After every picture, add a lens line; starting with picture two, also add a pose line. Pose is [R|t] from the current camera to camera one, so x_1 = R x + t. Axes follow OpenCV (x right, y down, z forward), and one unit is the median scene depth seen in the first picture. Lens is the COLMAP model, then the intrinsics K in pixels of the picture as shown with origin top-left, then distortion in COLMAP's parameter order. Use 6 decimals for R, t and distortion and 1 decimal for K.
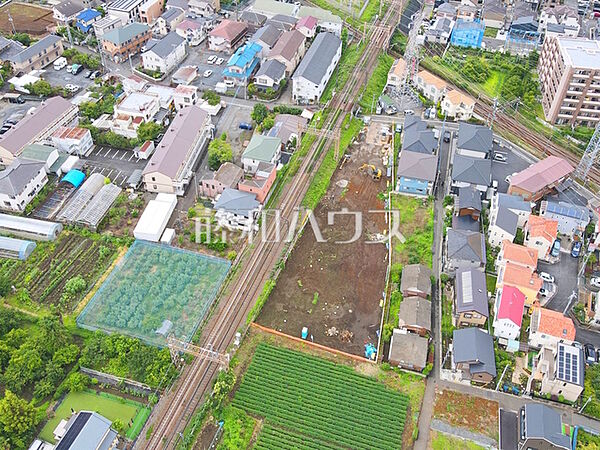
lens RADIAL K [[589.9, 0, 295.7], [0, 589.9, 226.2], [0, 0, 1]] dist [-0.019853, 0.081867]
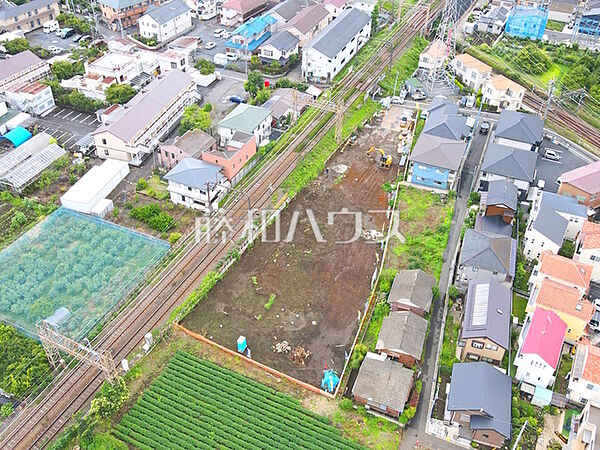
lens RADIAL K [[589.9, 0, 295.7], [0, 589.9, 226.2], [0, 0, 1]] dist [-0.019853, 0.081867]
pose [[0.990756, 0.086588, -0.104432, 0.105663], [-0.093875, 0.993327, -0.066994, 0.060075], [0.097934, 0.076178, 0.992273, 0.213514]]
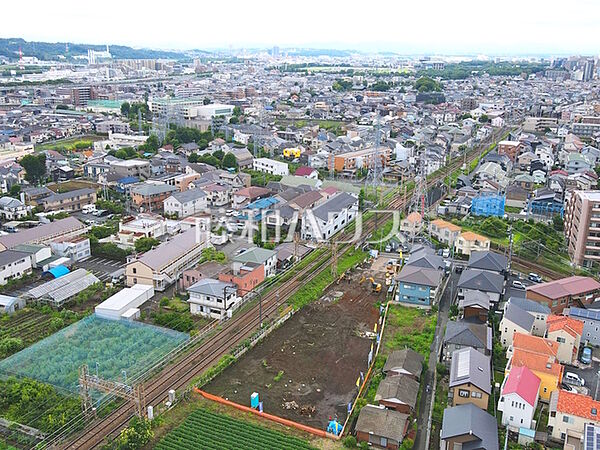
lens RADIAL K [[589.9, 0, 295.7], [0, 589.9, 226.2], [0, 0, 1]] dist [-0.019853, 0.081867]
pose [[0.992248, 0.034675, -0.119340, 0.117058], [-0.085722, 0.886241, -0.455224, 0.245446], [0.089979, 0.461925, 0.882343, 0.142537]]
